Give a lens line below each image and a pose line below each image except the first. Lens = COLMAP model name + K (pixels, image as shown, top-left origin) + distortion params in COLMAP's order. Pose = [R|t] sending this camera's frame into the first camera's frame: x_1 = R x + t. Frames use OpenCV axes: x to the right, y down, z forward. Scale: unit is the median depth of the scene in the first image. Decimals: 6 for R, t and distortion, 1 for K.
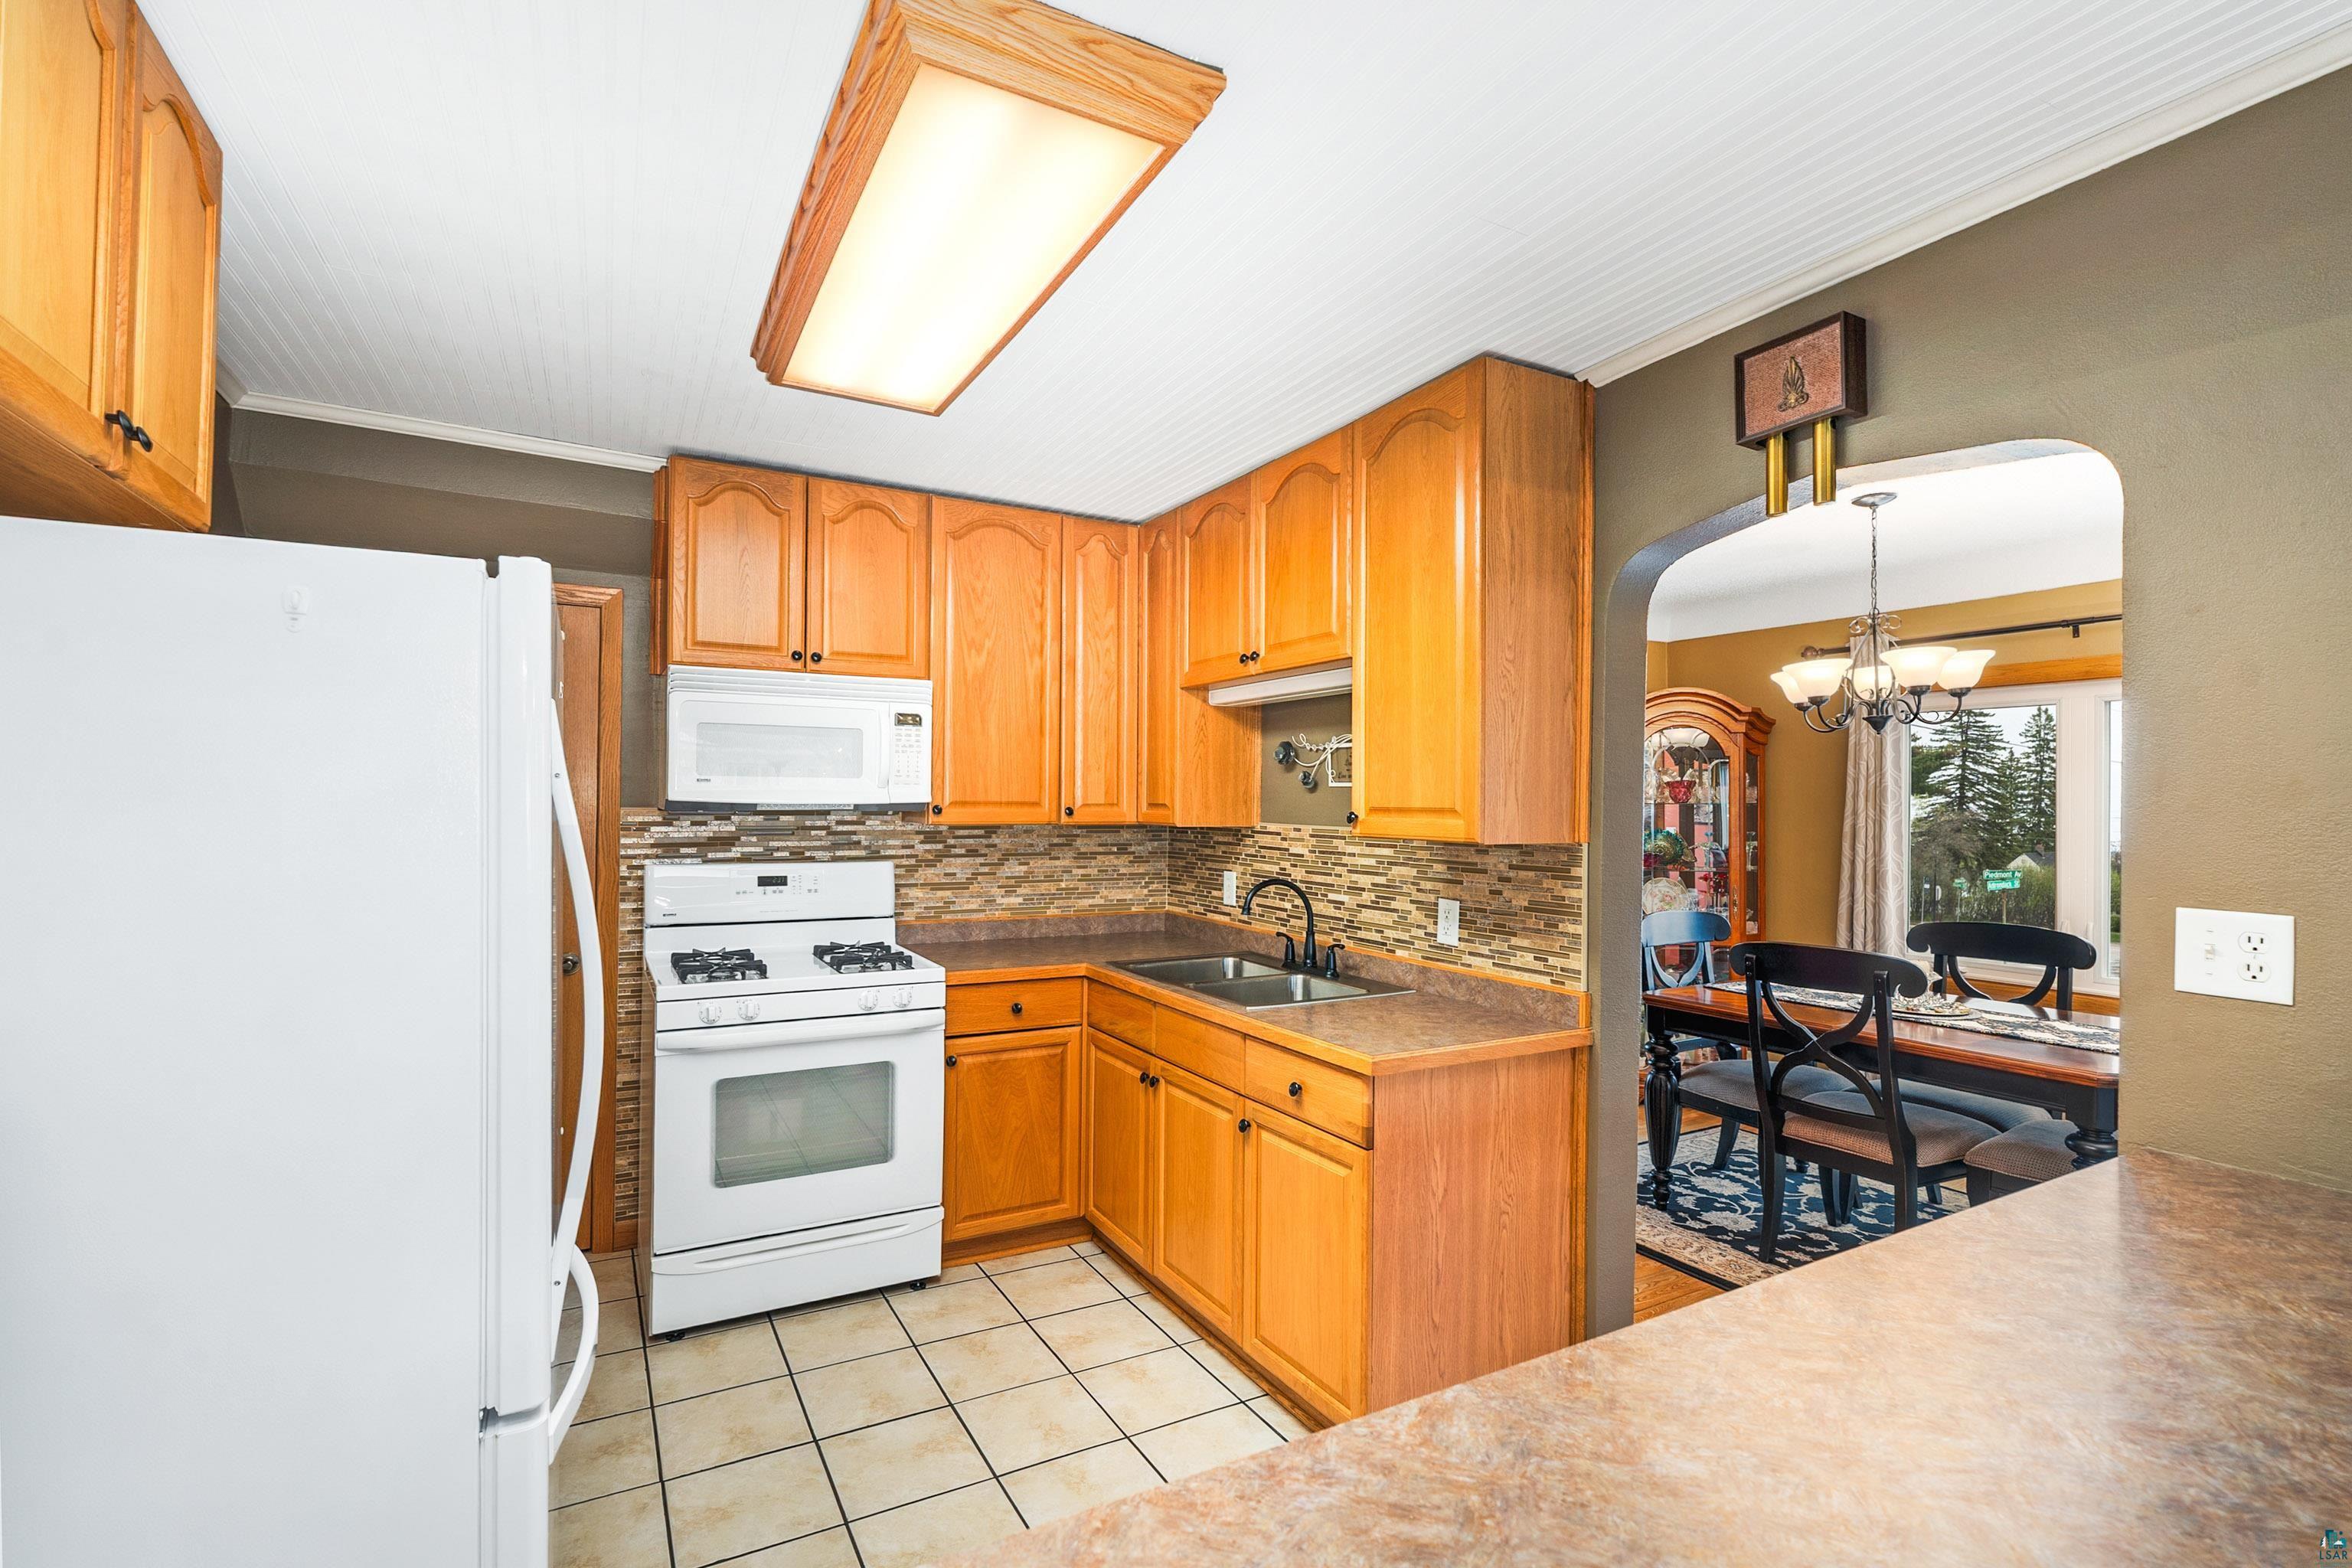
lens RADIAL K [[1079.8, 0, 1169.4], [0, 1079.8, 793.6], [0, 0, 1]] dist [-0.006732, 0.002533]
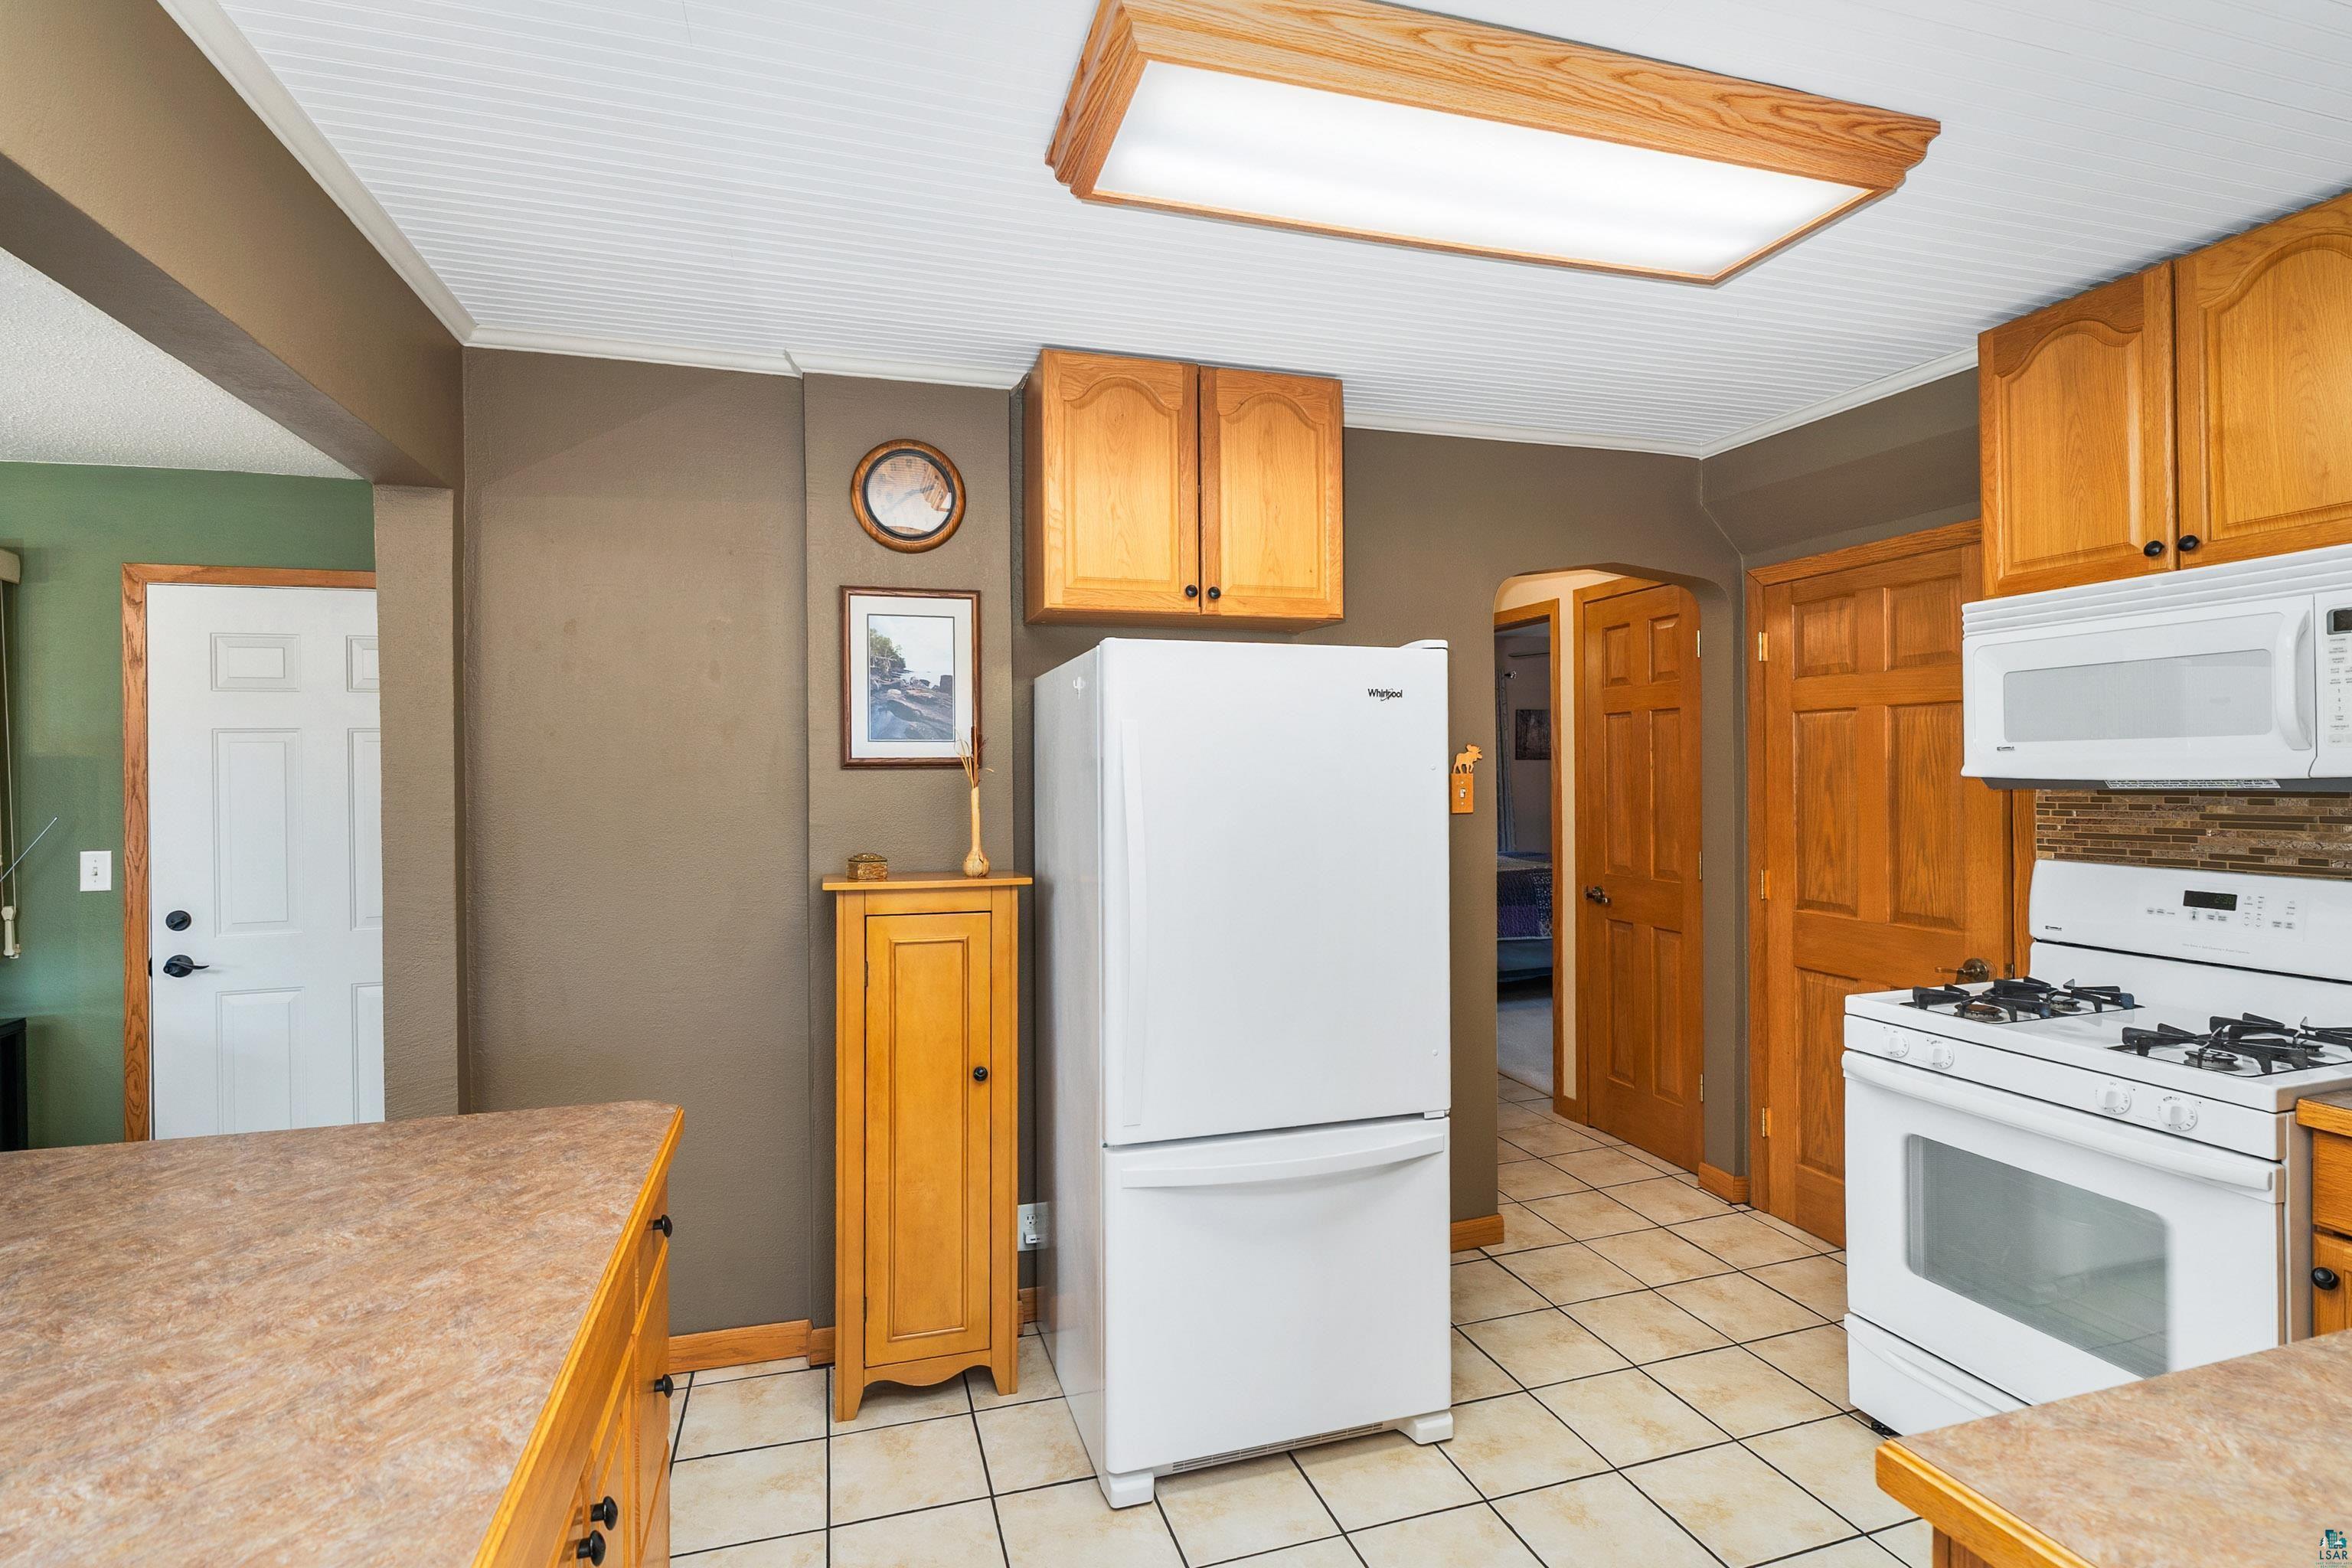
lens RADIAL K [[1079.8, 0, 1179.7], [0, 1079.8, 771.1], [0, 0, 1]] dist [-0.006732, 0.002533]
pose [[-0.192578, -0.007232, -0.981255, 0.380997], [0.014566, 0.999842, -0.010227, 0.002463], [0.981174, -0.016263, -0.192442, 0.535346]]
